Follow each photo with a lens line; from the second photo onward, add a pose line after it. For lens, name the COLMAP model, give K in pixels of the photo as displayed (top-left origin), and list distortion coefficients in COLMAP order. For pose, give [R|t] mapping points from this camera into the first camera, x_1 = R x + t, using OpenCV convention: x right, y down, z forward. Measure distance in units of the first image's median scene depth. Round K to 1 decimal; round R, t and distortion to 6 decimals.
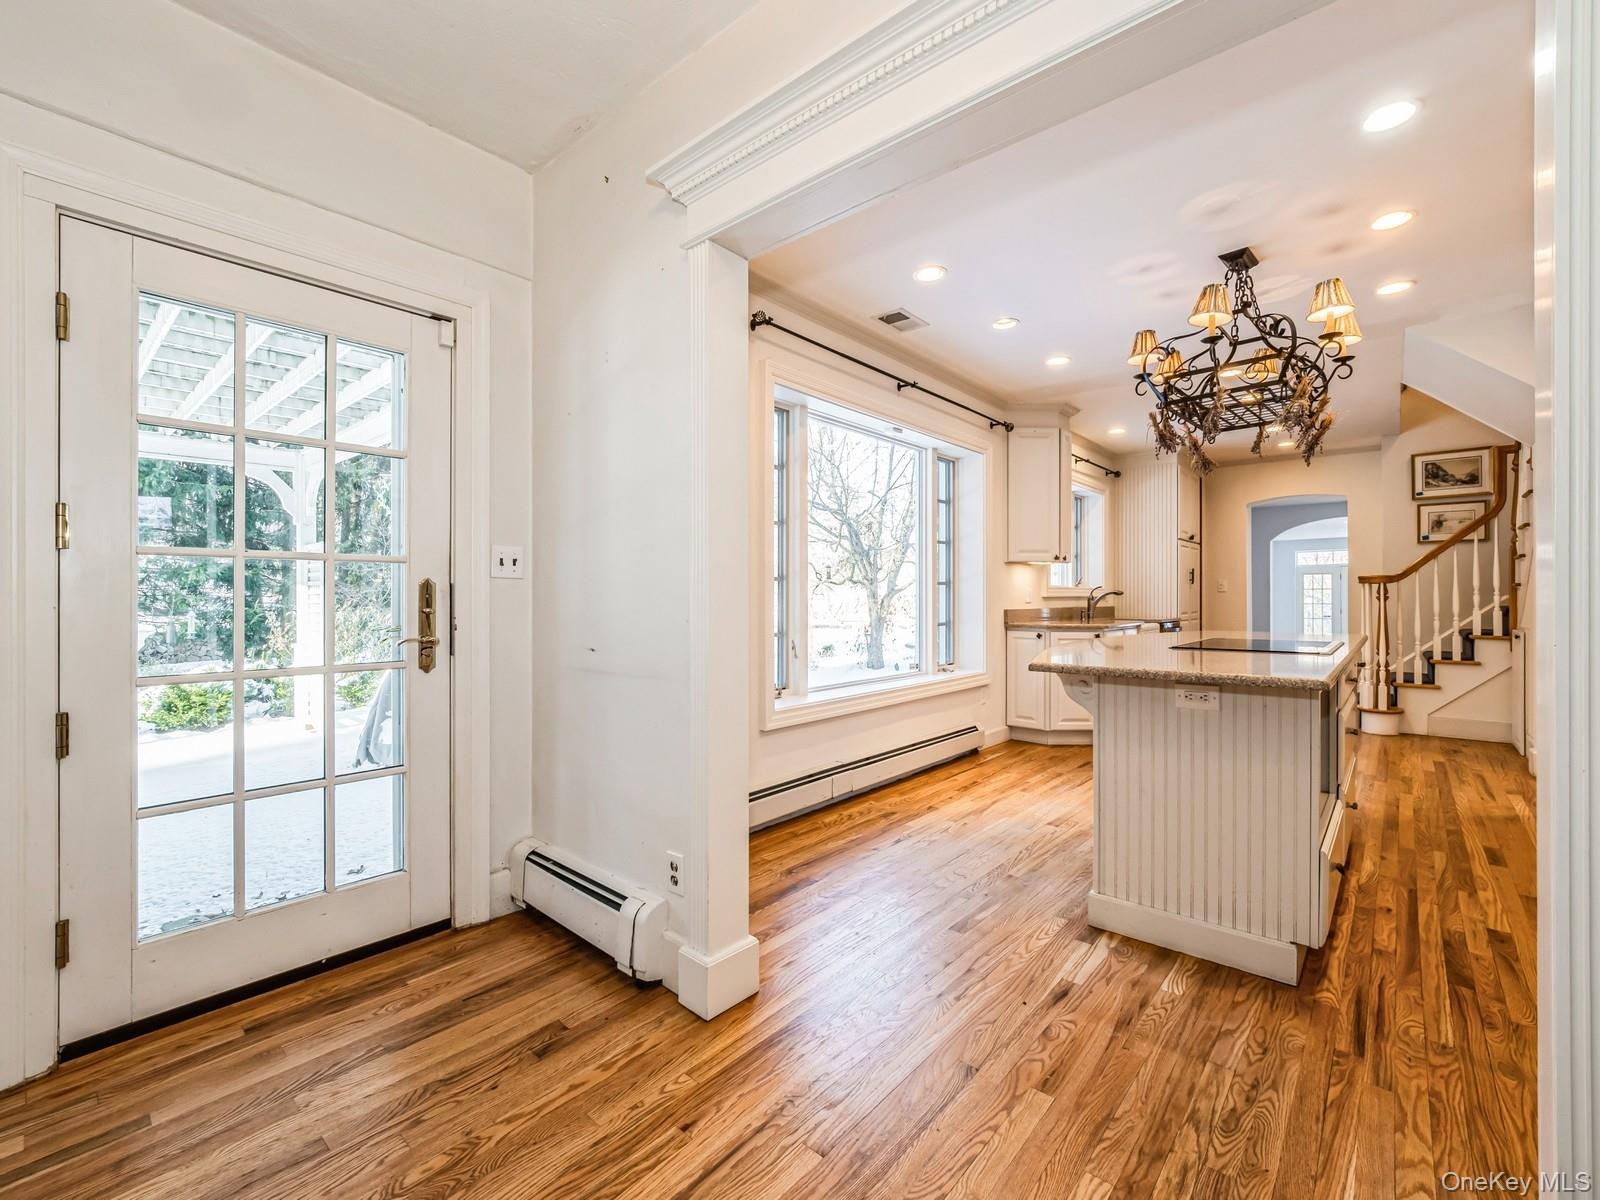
lens RADIAL K [[684.3, 0, 805.5], [0, 684.3, 599.3], [0, 0, 1]] dist [-0.009506, 0.000653]
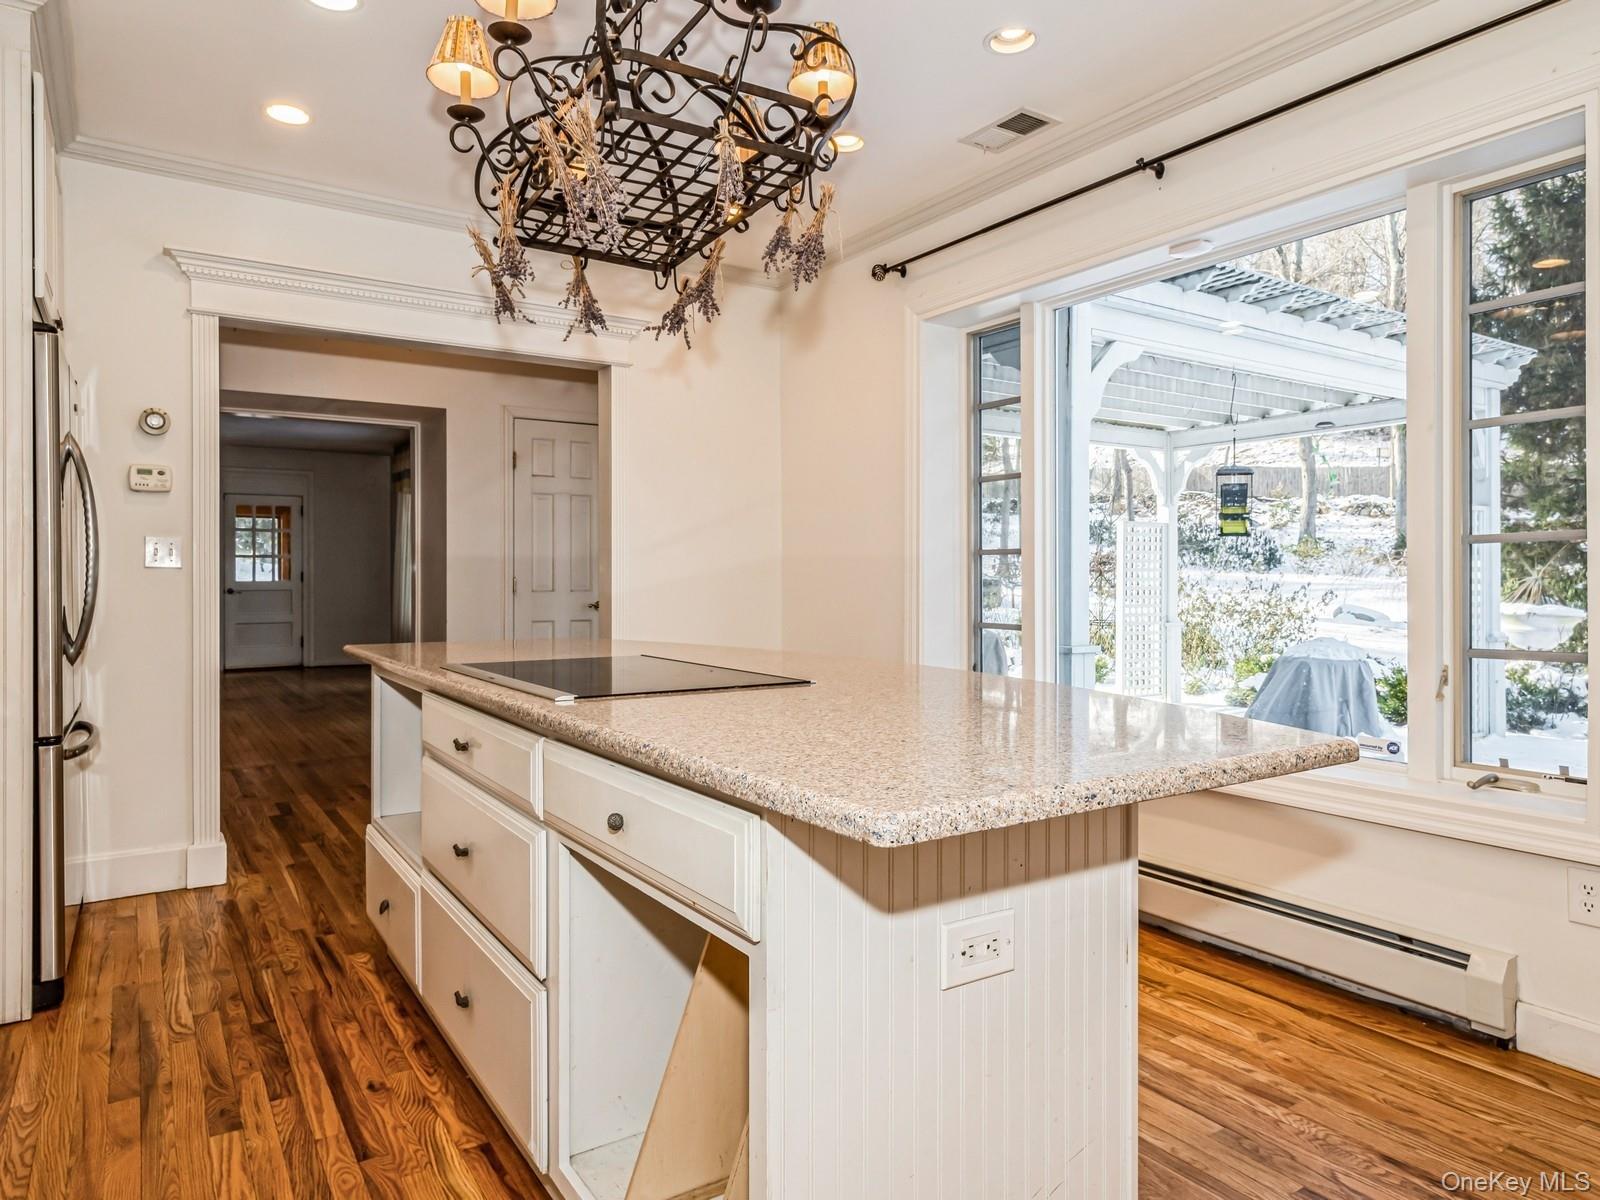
lens RADIAL K [[1013.0, 0, 795.4], [0, 1013.0, 586.0], [0, 0, 1]] dist [0.006282, -0.003584]
pose [[-0.269958, 0.004919, -0.962860, 1.450399], [-0.000403, 0.999986, 0.005222, 0.000205], [0.962872, 0.001798, -0.269952, 1.430974]]
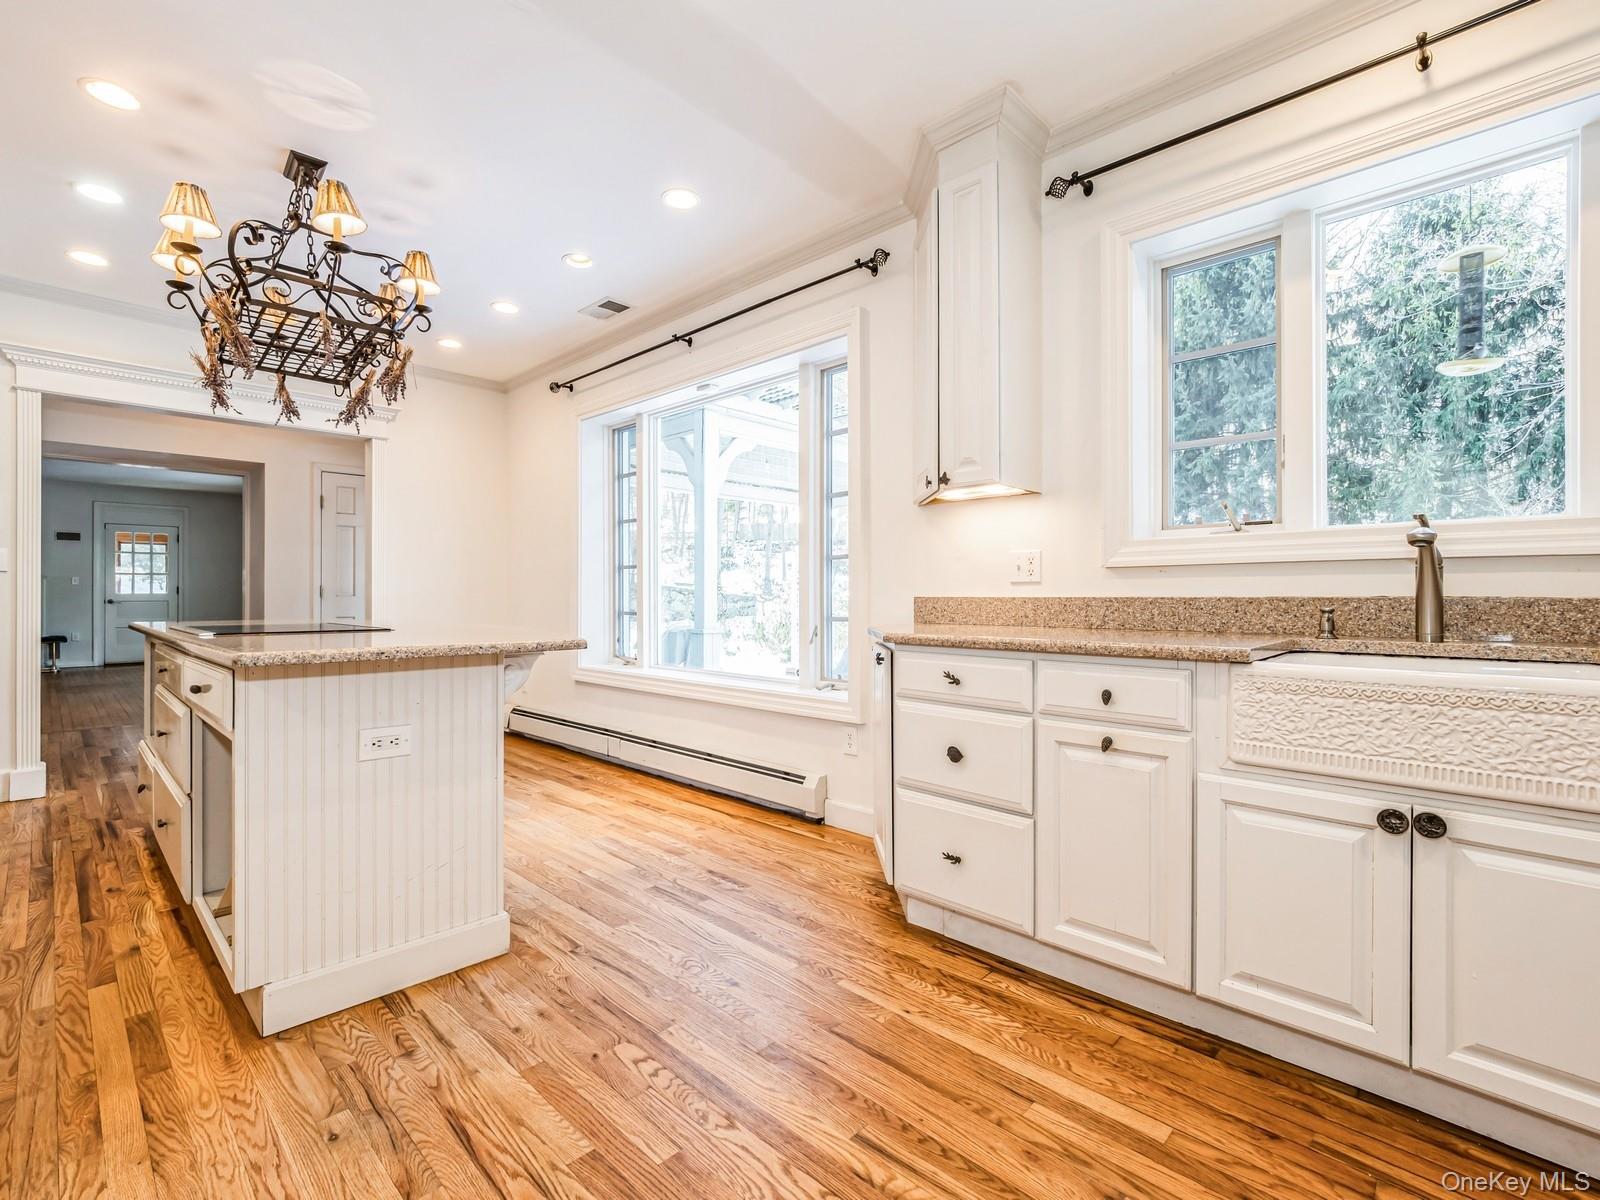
lens RADIAL K [[738.6, 0, 796.1], [0, 738.6, 599.1], [0, 0, 1]] dist [-0.003284, 0.002343]
pose [[-0.057030, -0.000492, -0.998372, 1.649560], [0.000306, 1.000000, -0.000511, 0.035709], [0.998372, -0.000335, -0.057030, 1.811793]]
